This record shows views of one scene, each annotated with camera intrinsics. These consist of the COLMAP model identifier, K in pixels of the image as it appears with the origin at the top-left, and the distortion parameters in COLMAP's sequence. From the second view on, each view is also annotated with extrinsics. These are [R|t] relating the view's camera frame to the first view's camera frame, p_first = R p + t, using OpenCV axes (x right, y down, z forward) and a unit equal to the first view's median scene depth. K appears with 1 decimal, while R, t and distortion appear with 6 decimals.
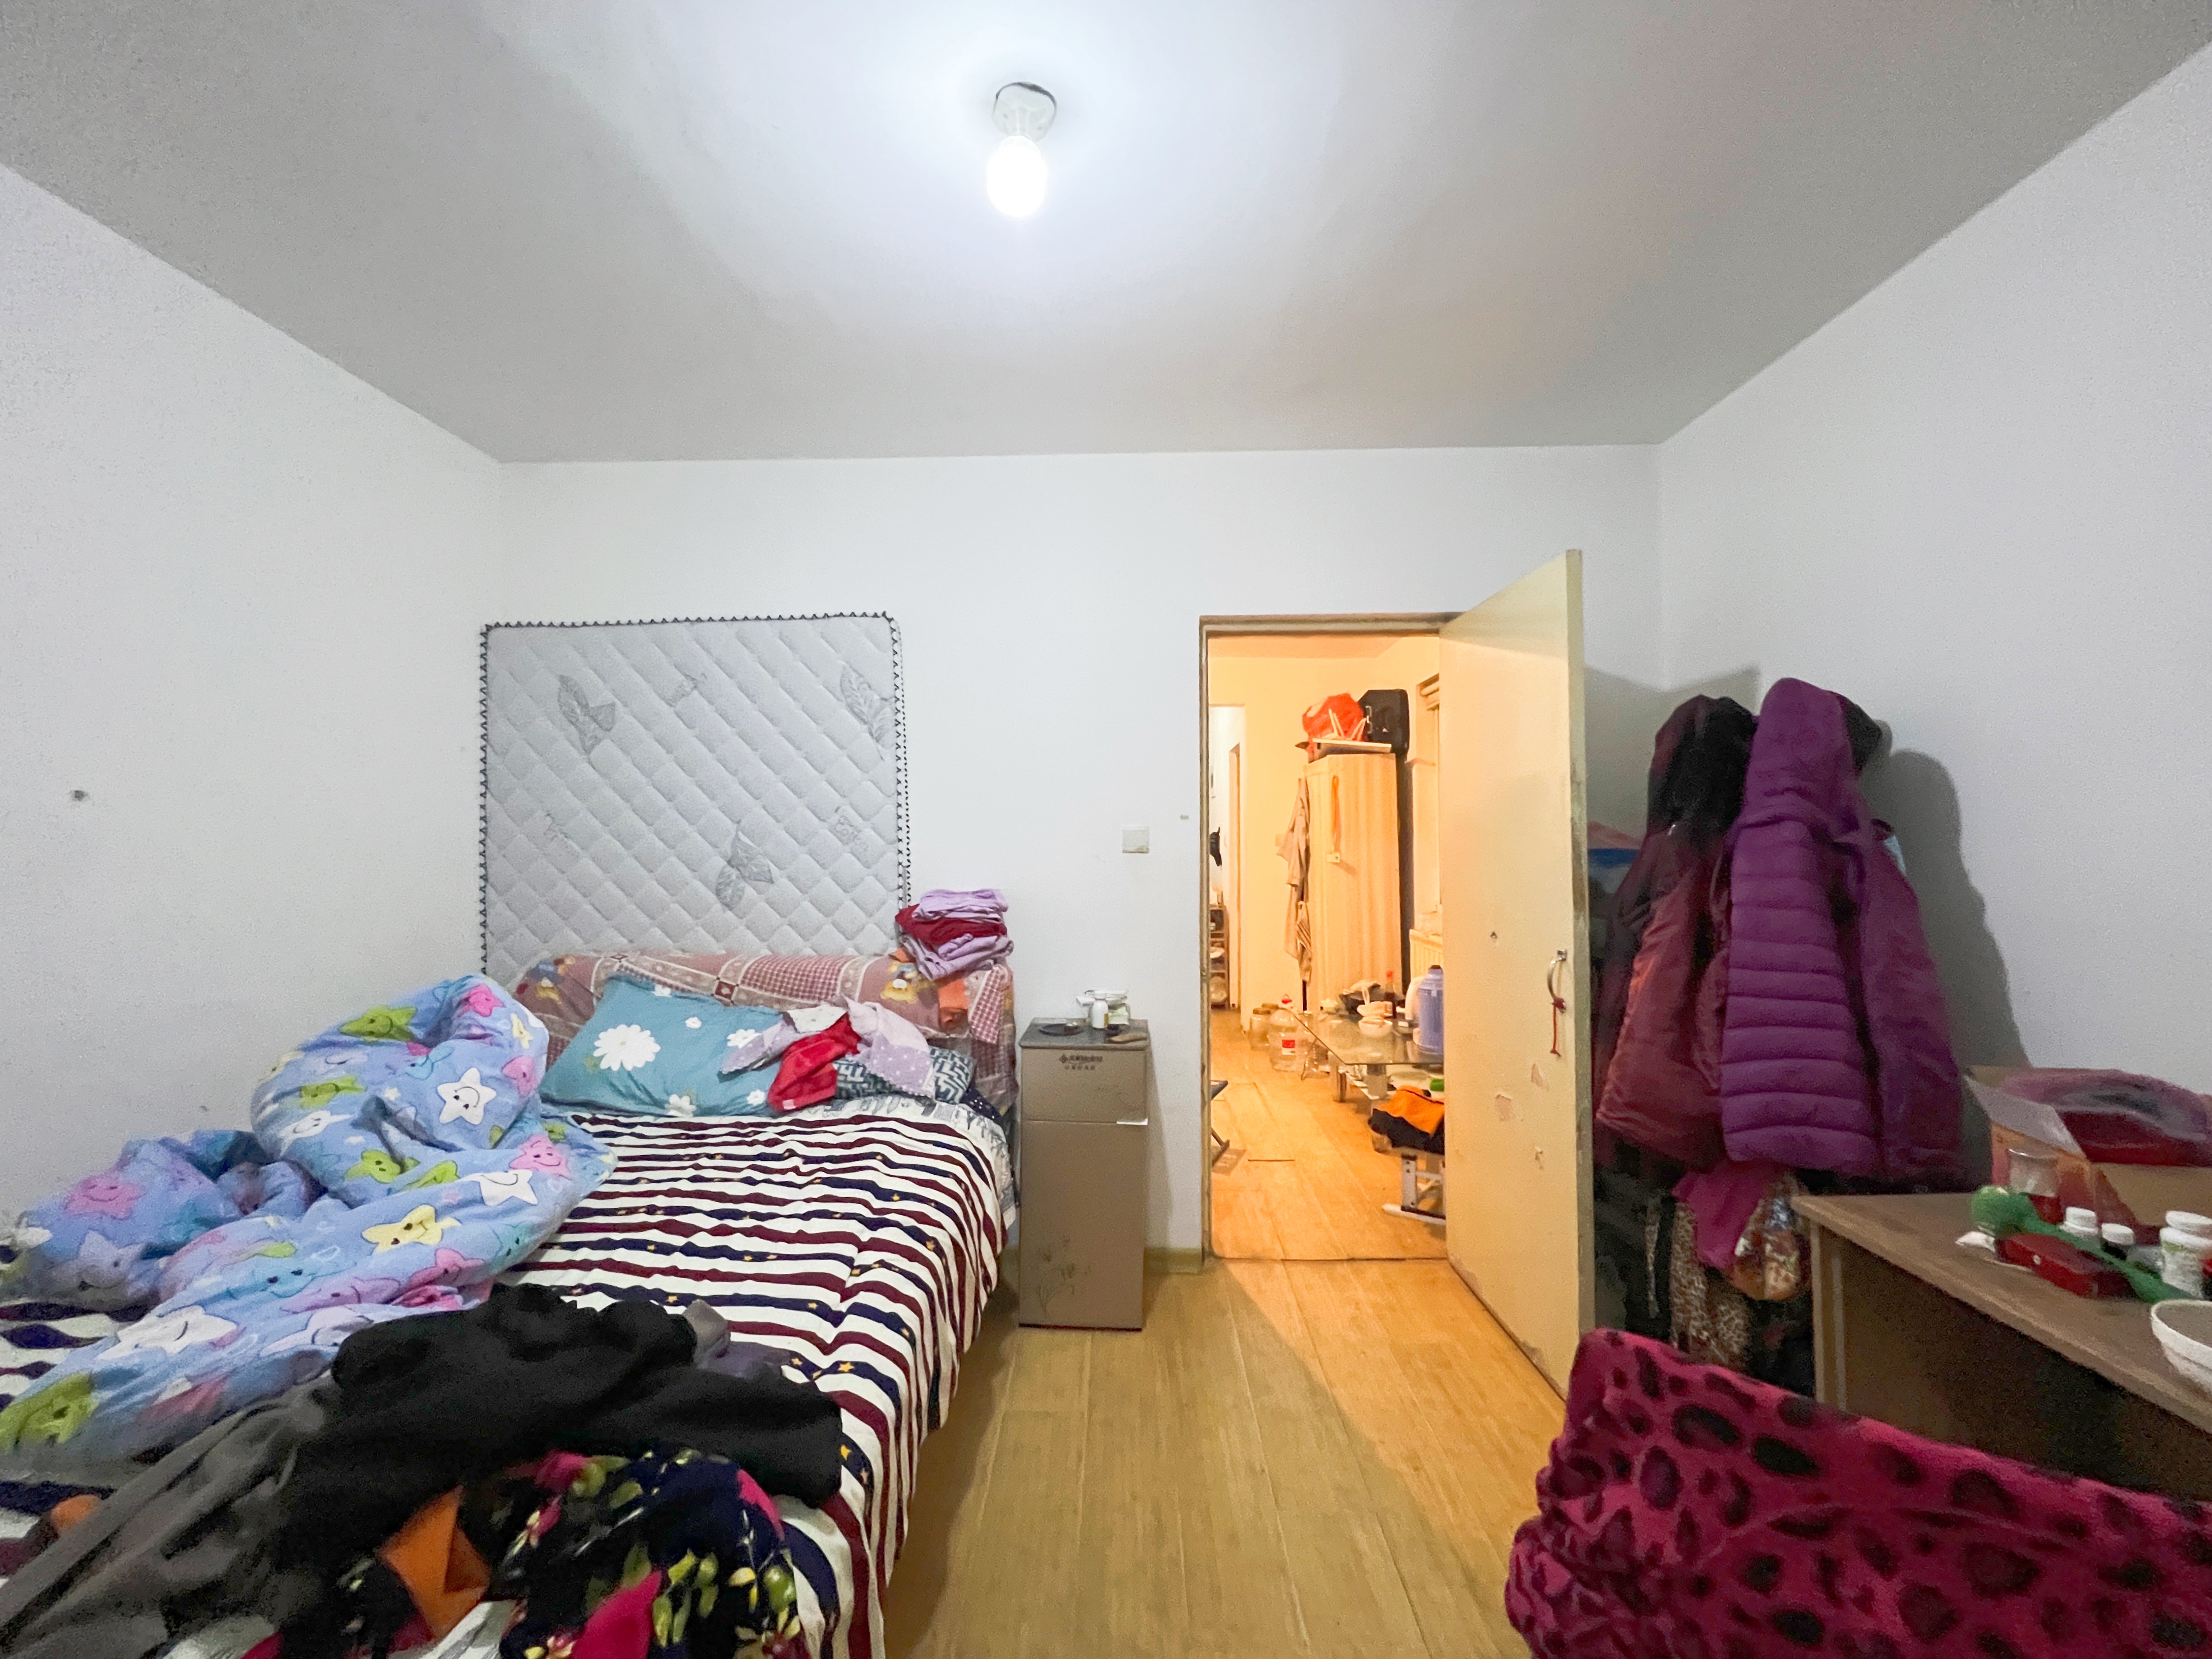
lens RADIAL K [[900.1, 0, 1106.0], [0, 900.1, 829.5], [0, 0, 1]] dist [-0.000305, -0.000021]
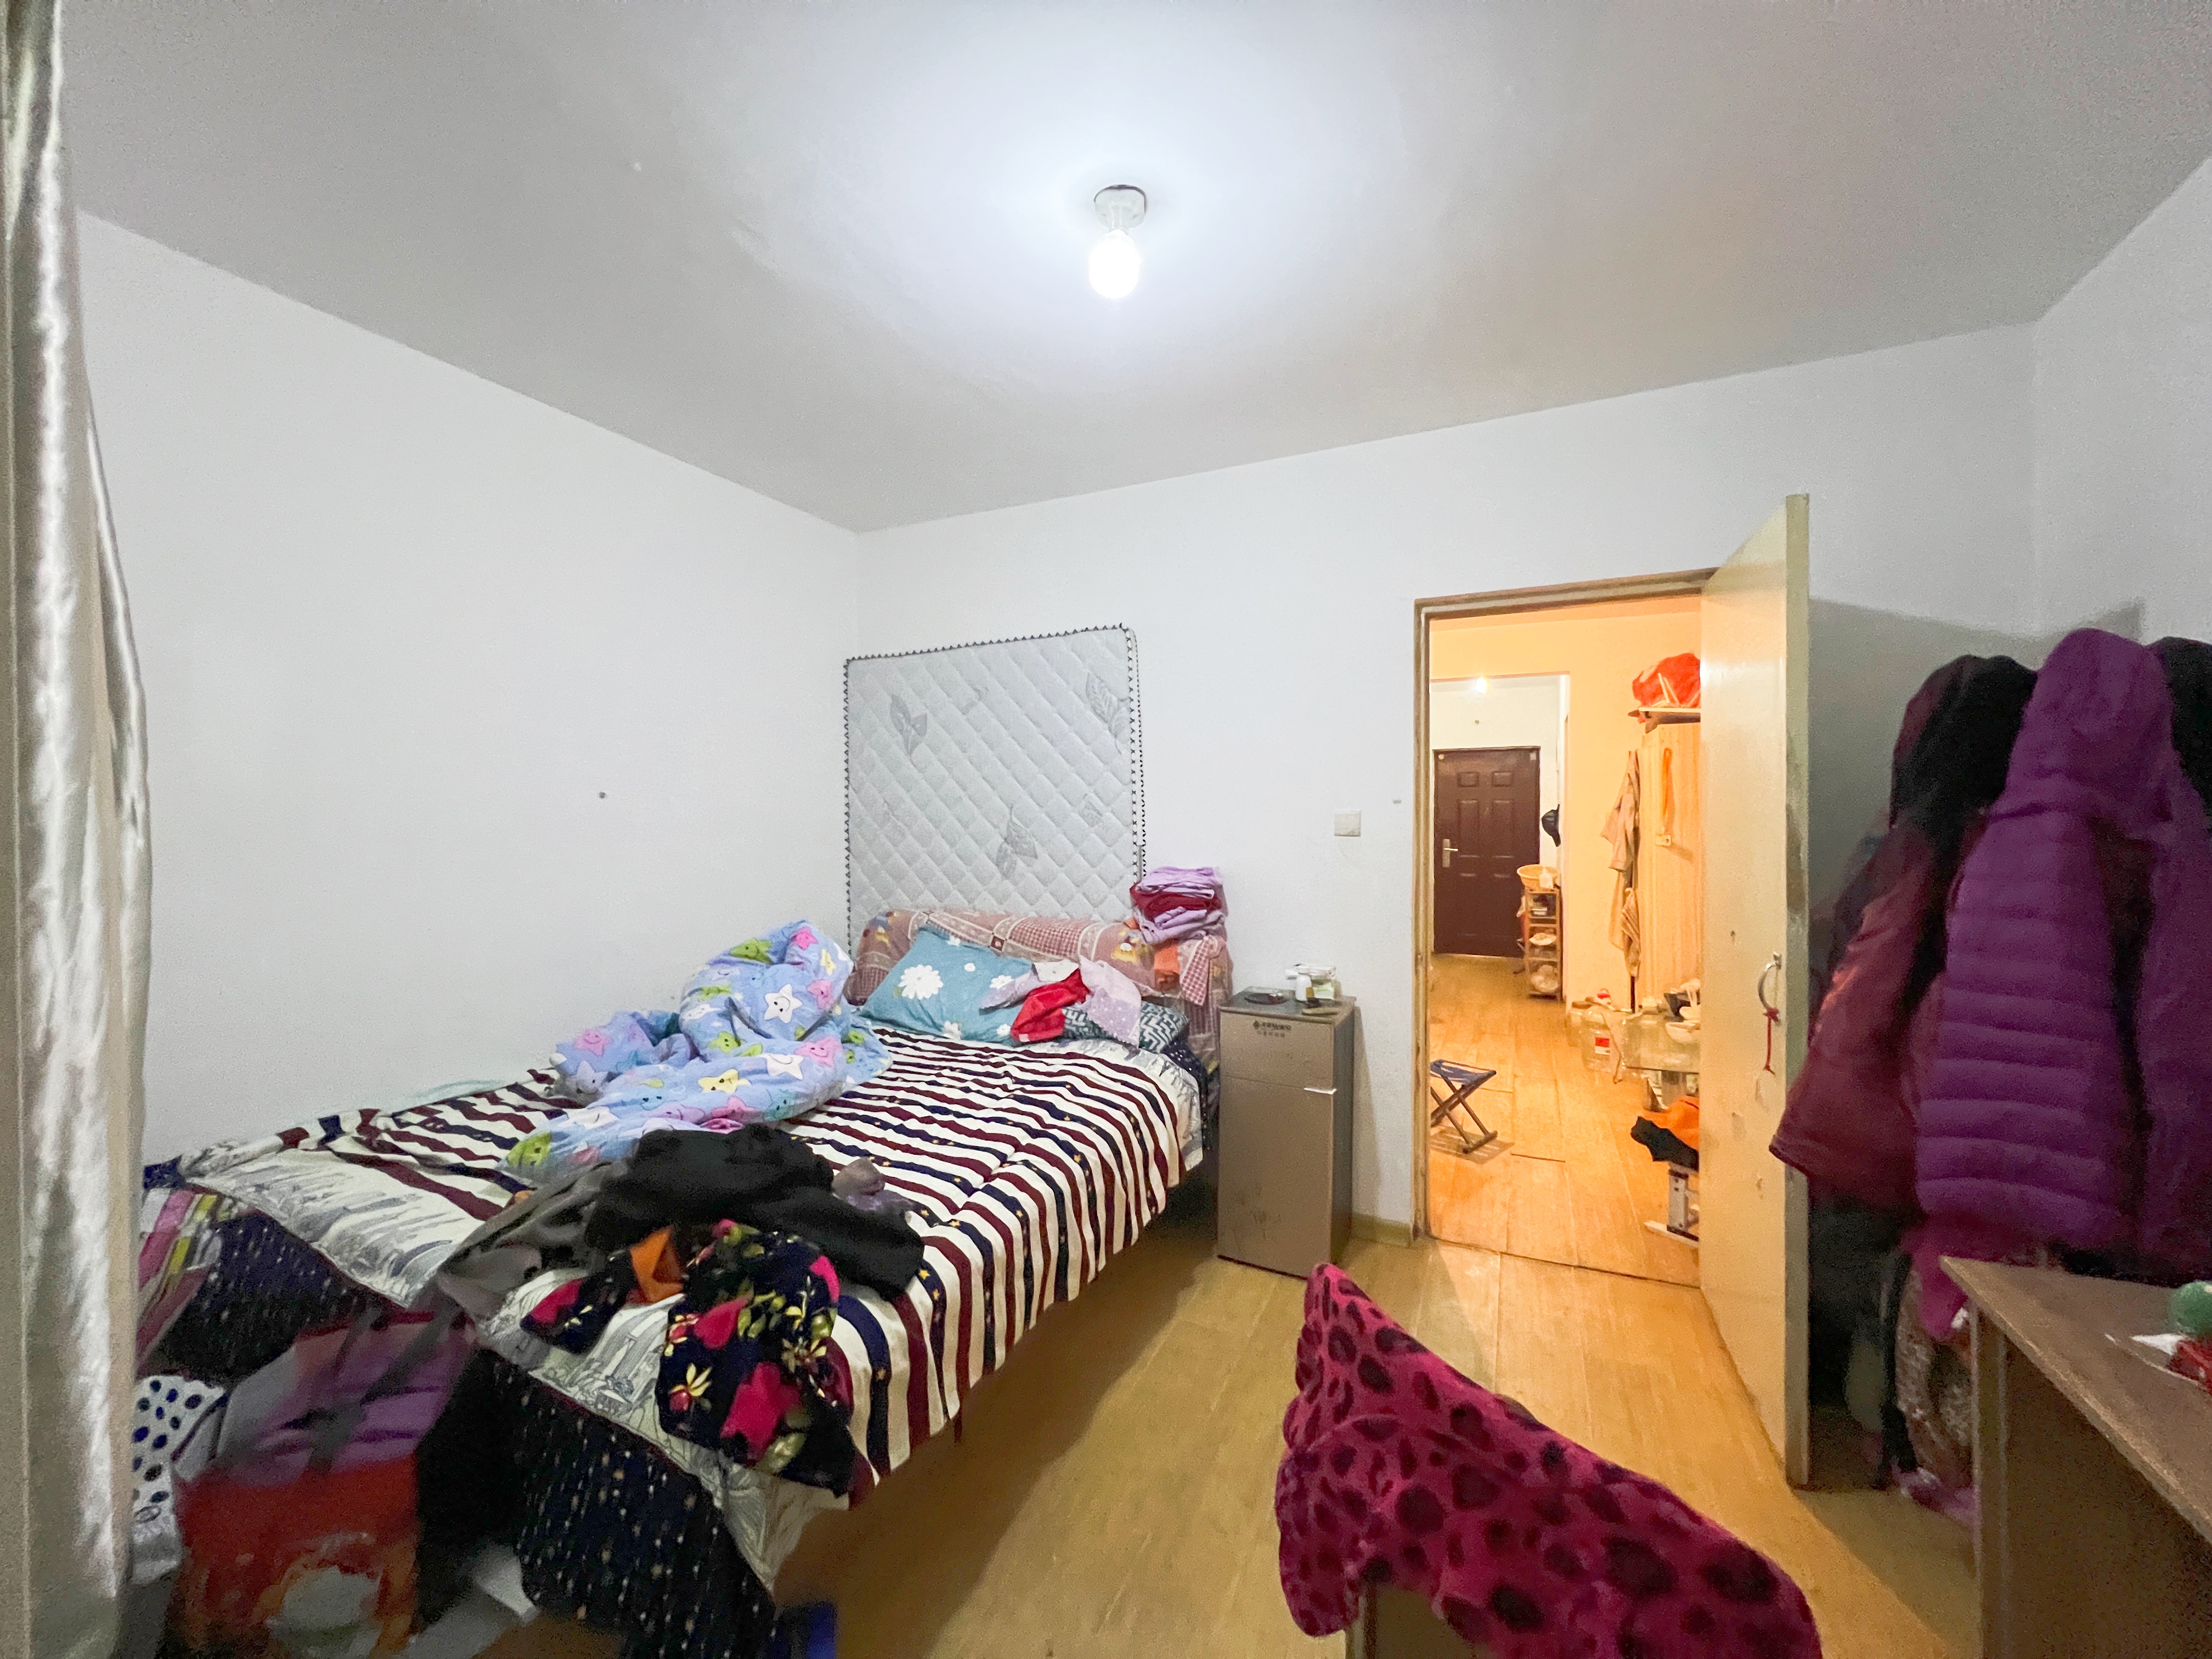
lens RADIAL K [[881.2, 0, 1106.0], [0, 881.2, 829.5], [0, 0, 1]] dist [-0.000572, -0.000067]
pose [[0.912596, 0.008081, -0.408783, 0.278785], [0.003762, 0.999596, 0.028160, -0.015960], [0.408846, -0.027236, 0.912197, -0.055898]]
